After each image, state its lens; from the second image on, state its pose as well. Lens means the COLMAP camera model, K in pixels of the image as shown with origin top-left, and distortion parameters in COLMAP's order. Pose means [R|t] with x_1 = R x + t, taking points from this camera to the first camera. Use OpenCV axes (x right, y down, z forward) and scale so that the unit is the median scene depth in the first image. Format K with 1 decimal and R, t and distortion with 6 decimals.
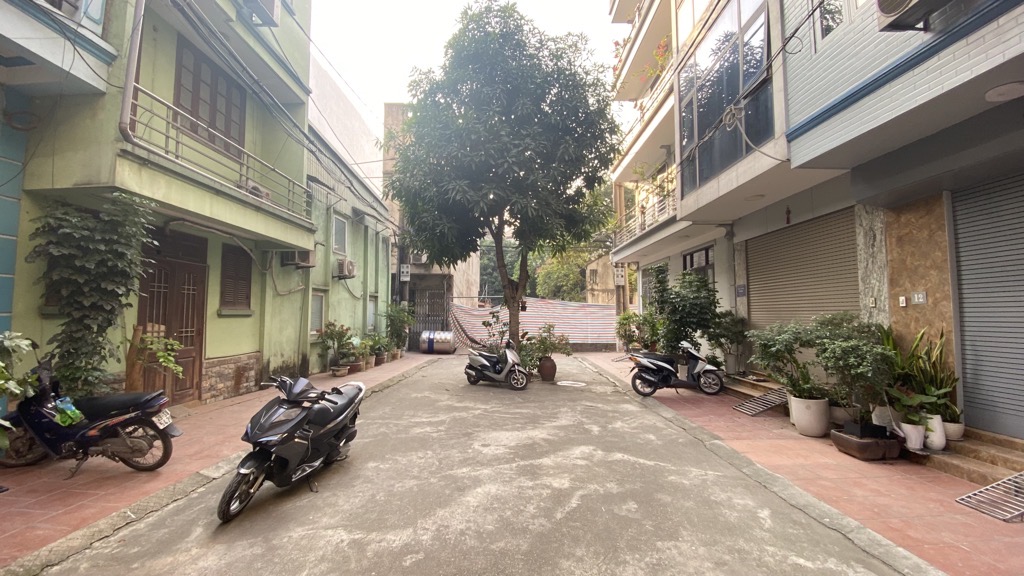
lens RADIAL K [[421.0, 0, 508.7], [0, 421.0, 291.1], [0, 0, 1]] dist [0.027894, -0.026163]
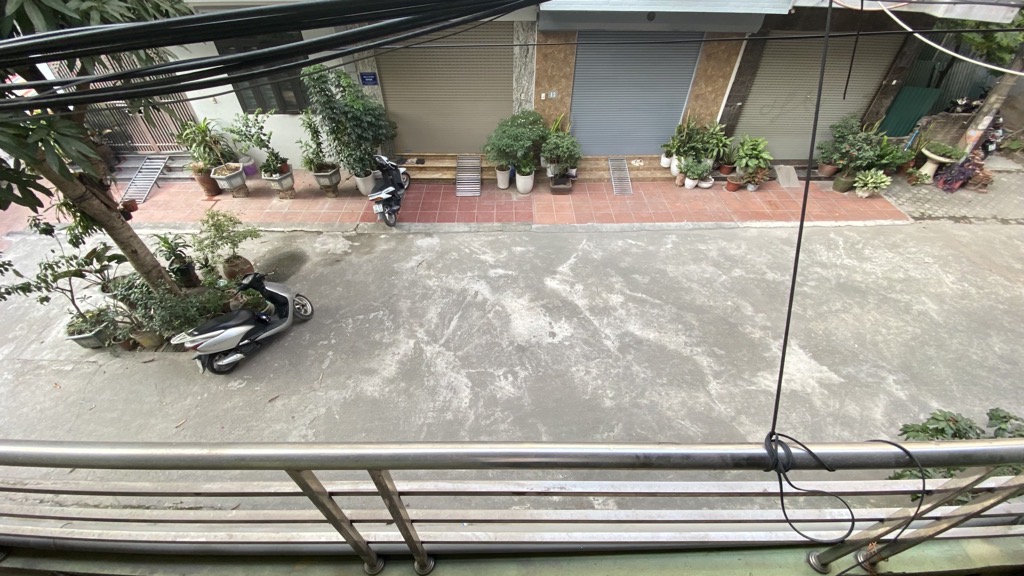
lens RADIAL K [[421.0, 0, 508.7], [0, 421.0, 291.1], [0, 0, 1]] dist [0.027894, -0.026163]
pose [[-0.020833, -0.684722, 0.728507, -0.762019], [-0.062141, 0.728143, 0.682603, -0.496151], [-0.997850, -0.031050, -0.057718, 1.061260]]
